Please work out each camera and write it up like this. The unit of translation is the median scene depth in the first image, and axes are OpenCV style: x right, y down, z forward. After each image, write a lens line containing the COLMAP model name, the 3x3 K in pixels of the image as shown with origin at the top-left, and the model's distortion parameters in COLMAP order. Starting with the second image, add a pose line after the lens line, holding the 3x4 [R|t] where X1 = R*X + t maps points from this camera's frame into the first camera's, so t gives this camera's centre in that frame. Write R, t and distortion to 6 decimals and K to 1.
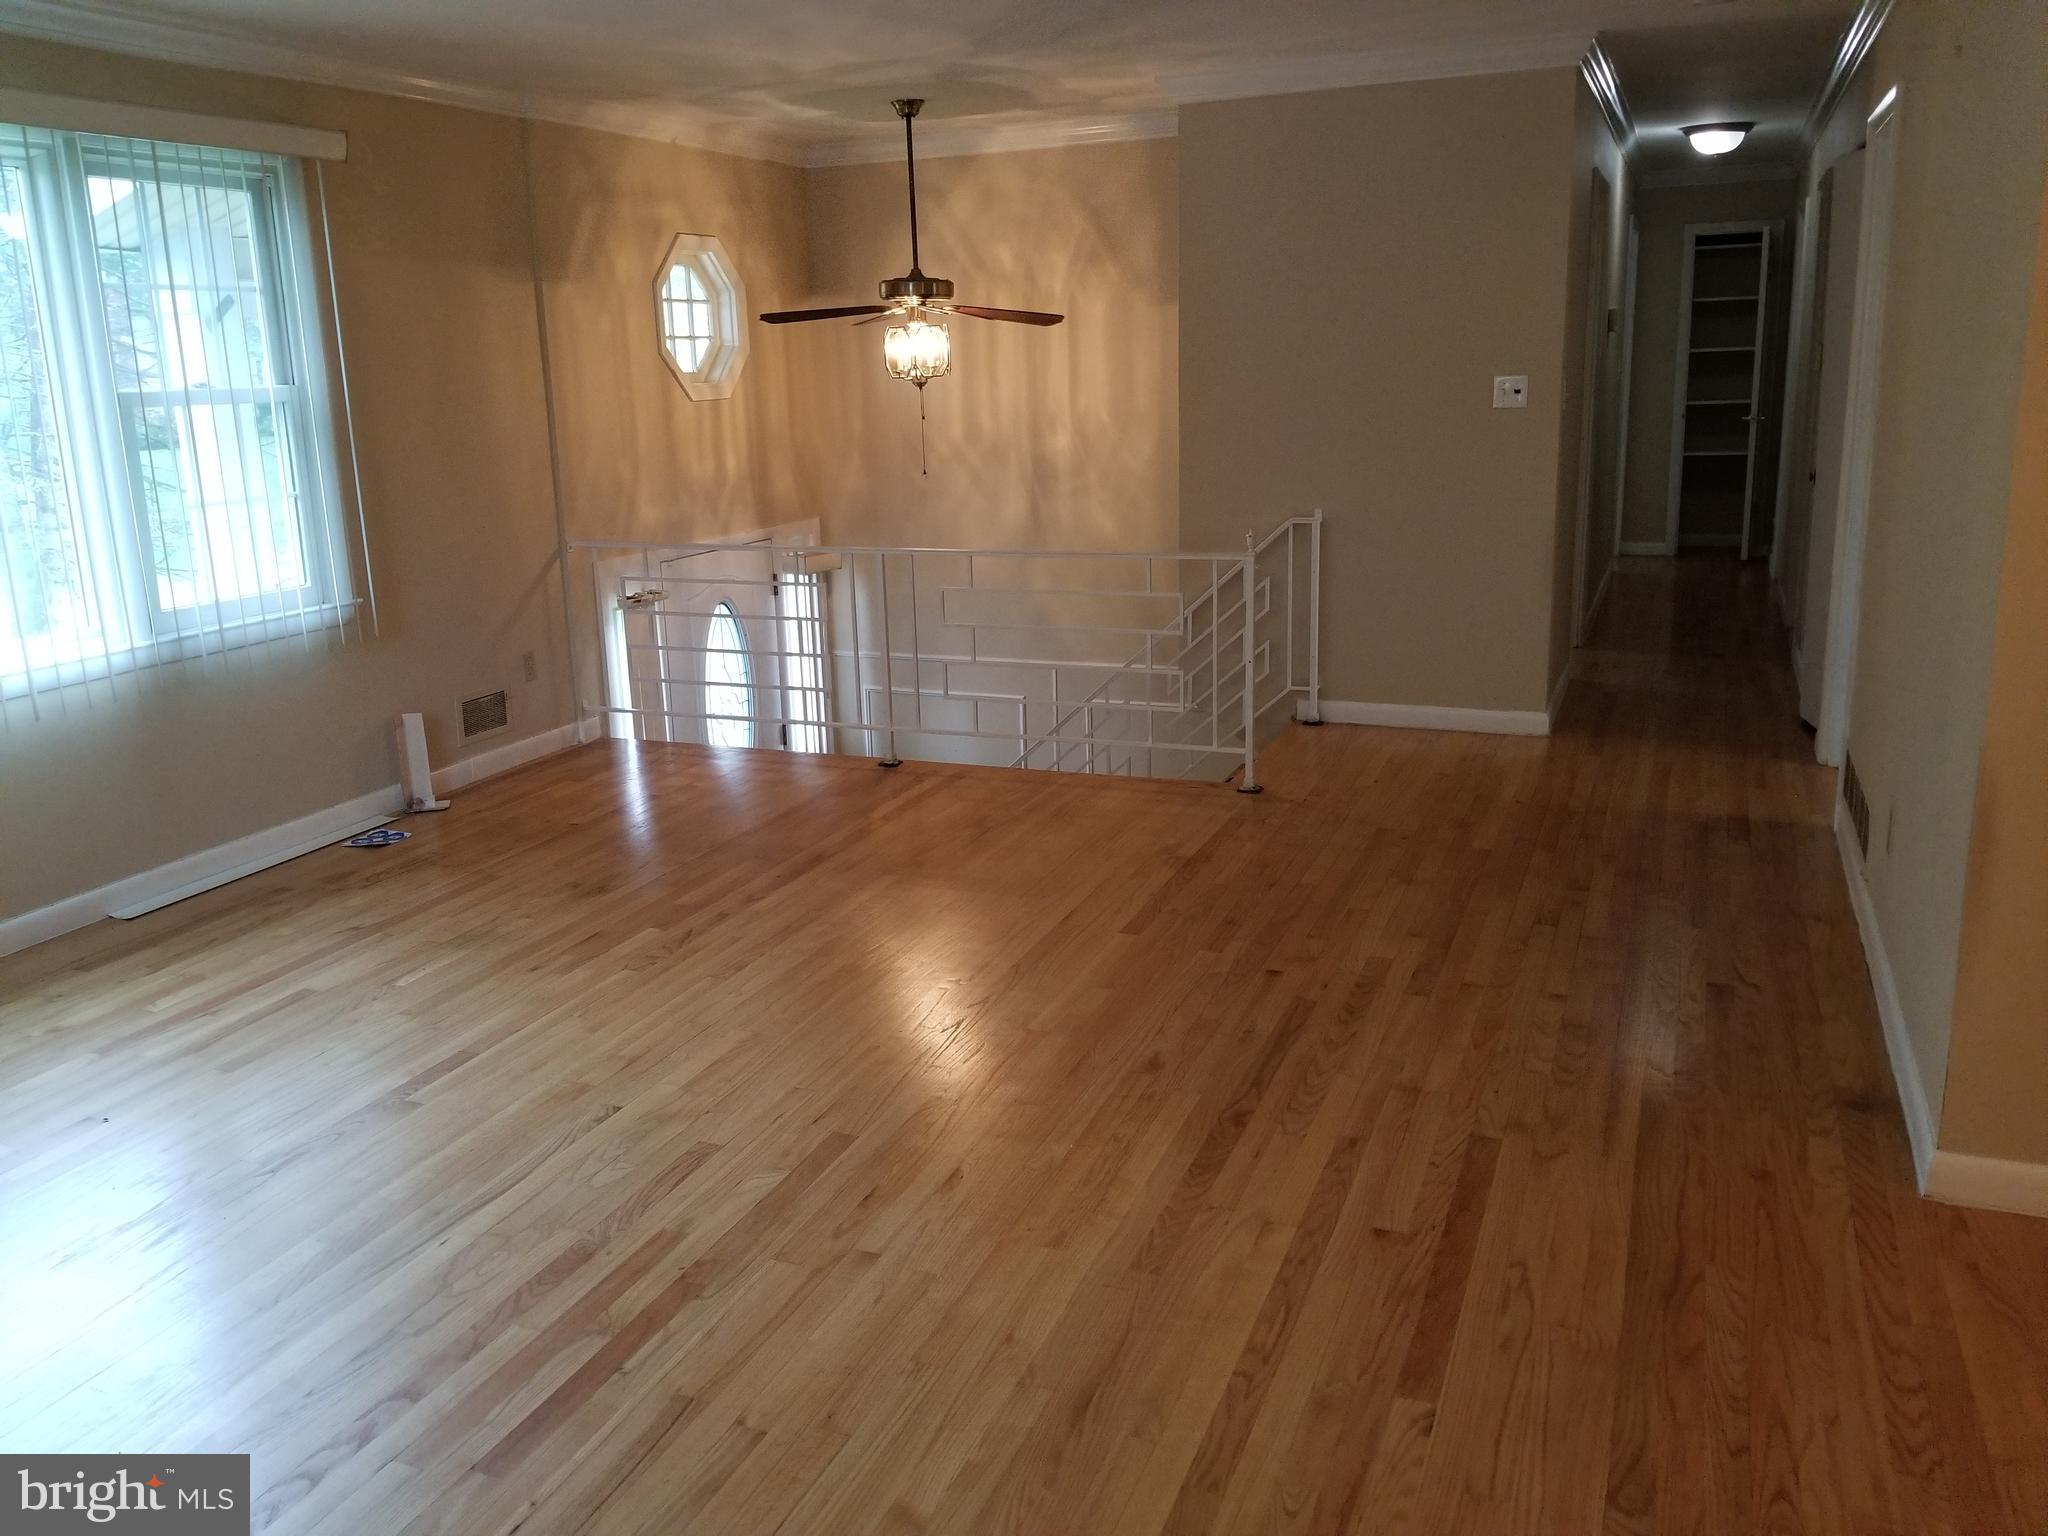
lens RADIAL K [[1618.1, 0, 1016.2], [0, 1618.1, 749.8], [0, 0, 1]] dist [0.027549, -0.019184]
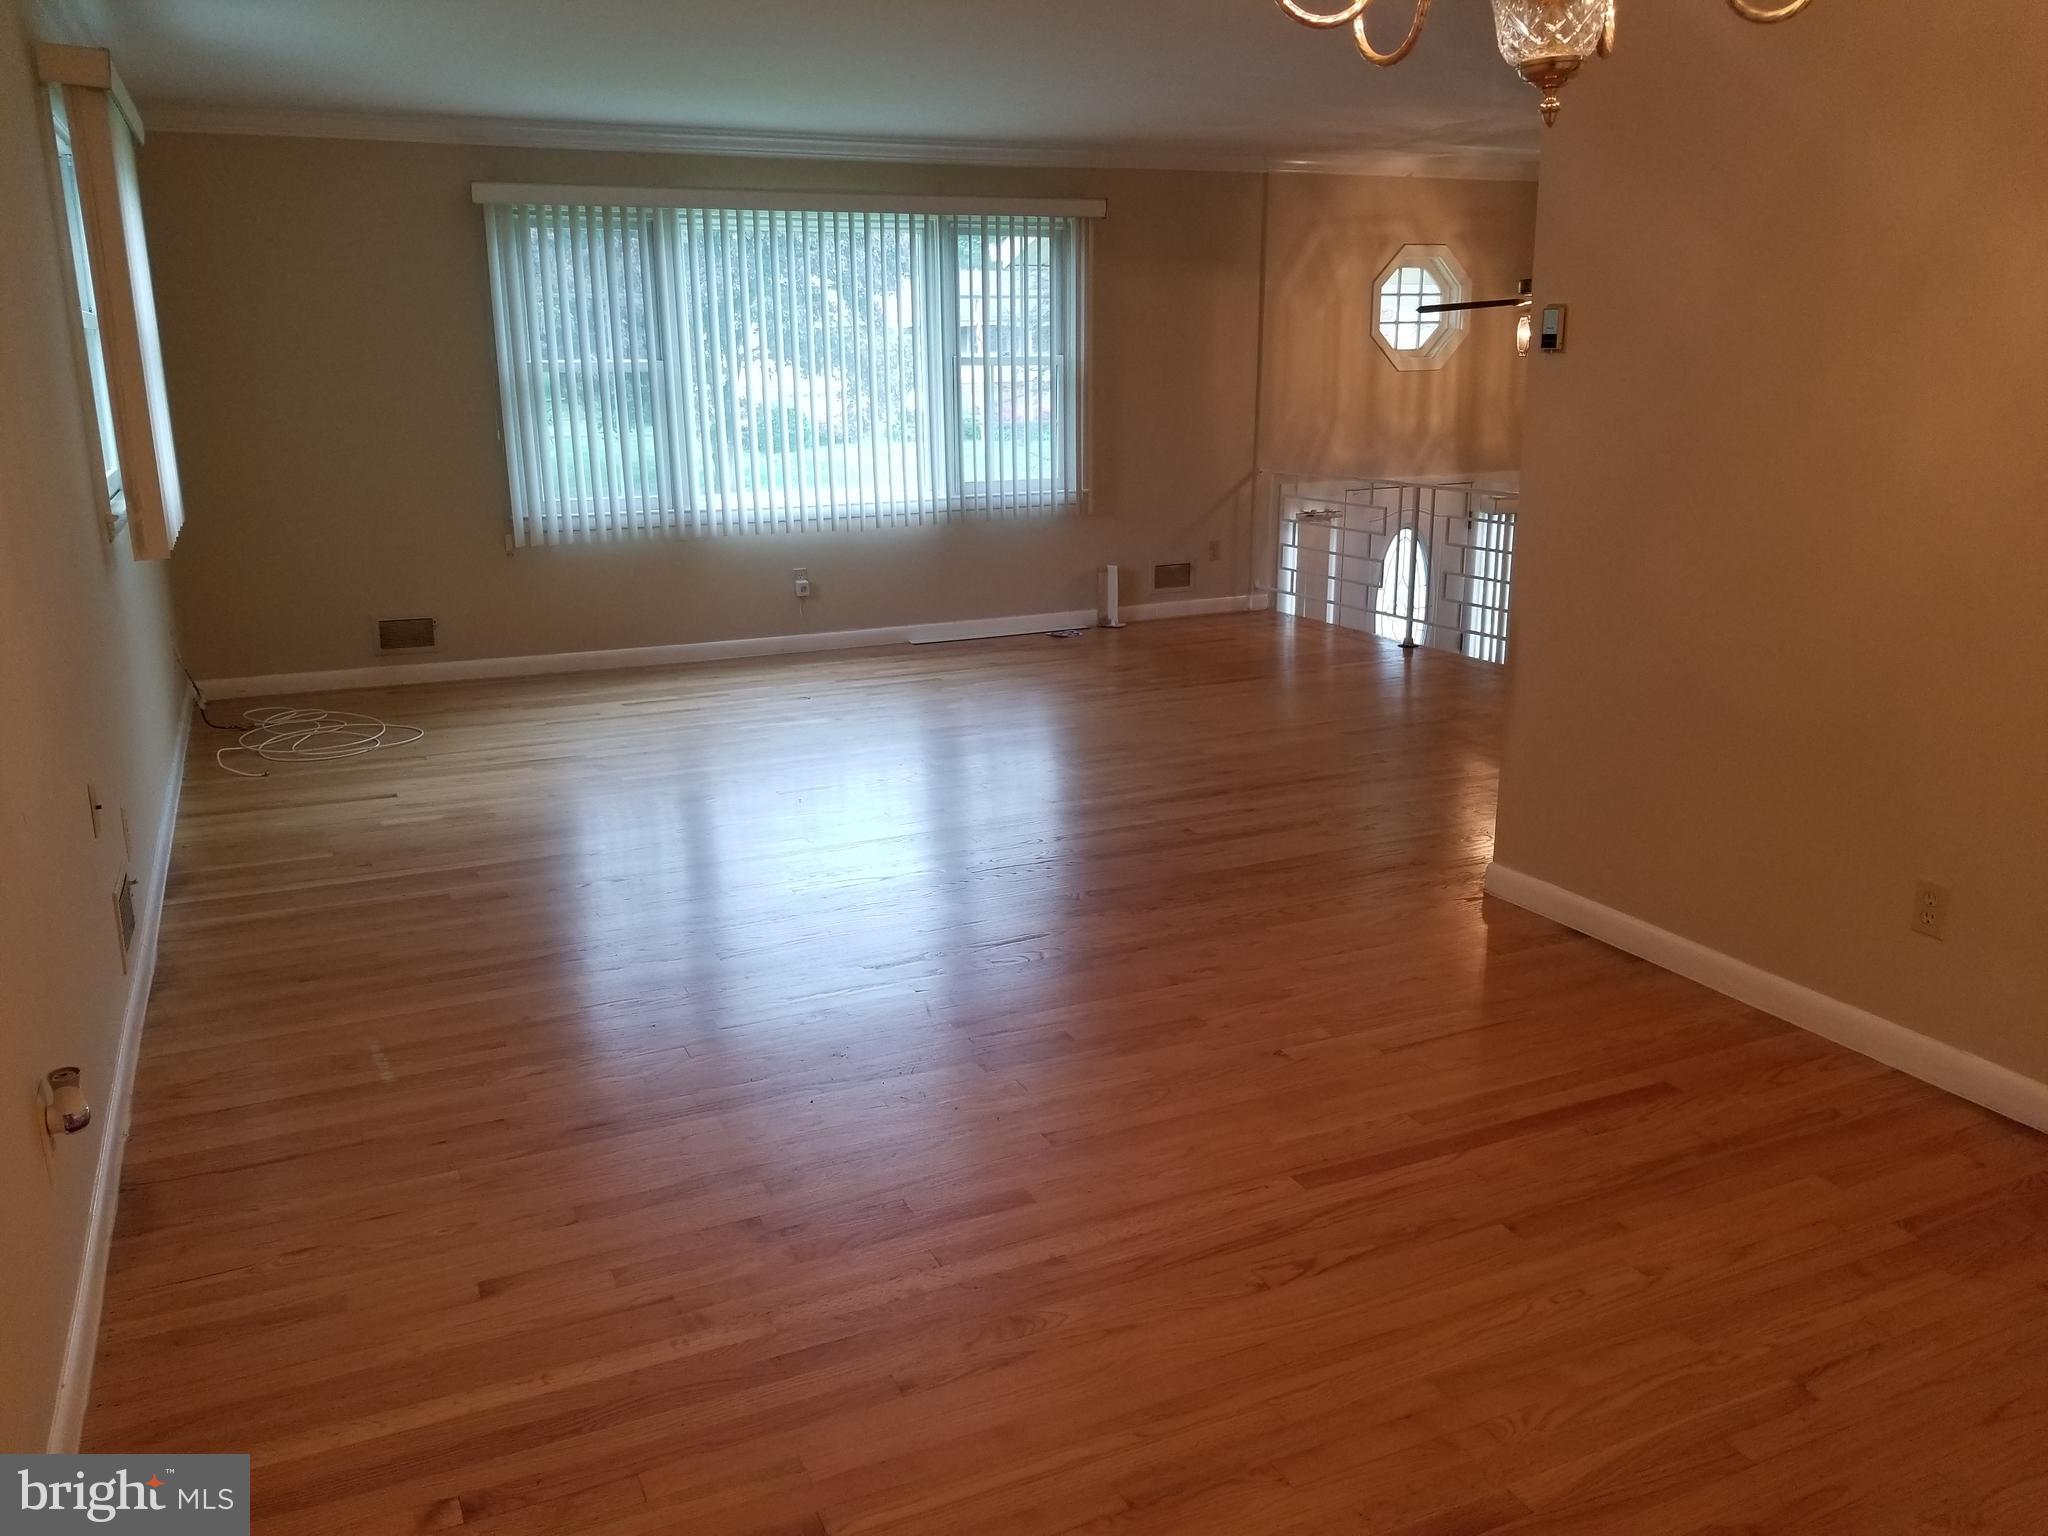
lens RADIAL K [[1618.1, 0, 1008.2], [0, 1618.1, 774.1], [0, 0, 1]] dist [0.027549, -0.019184]
pose [[0.743616, 0.186010, -0.642211, 0.498593], [-0.164874, 0.981875, 0.093483, 0.038305], [0.647960, 0.036369, 0.760806, -0.212300]]
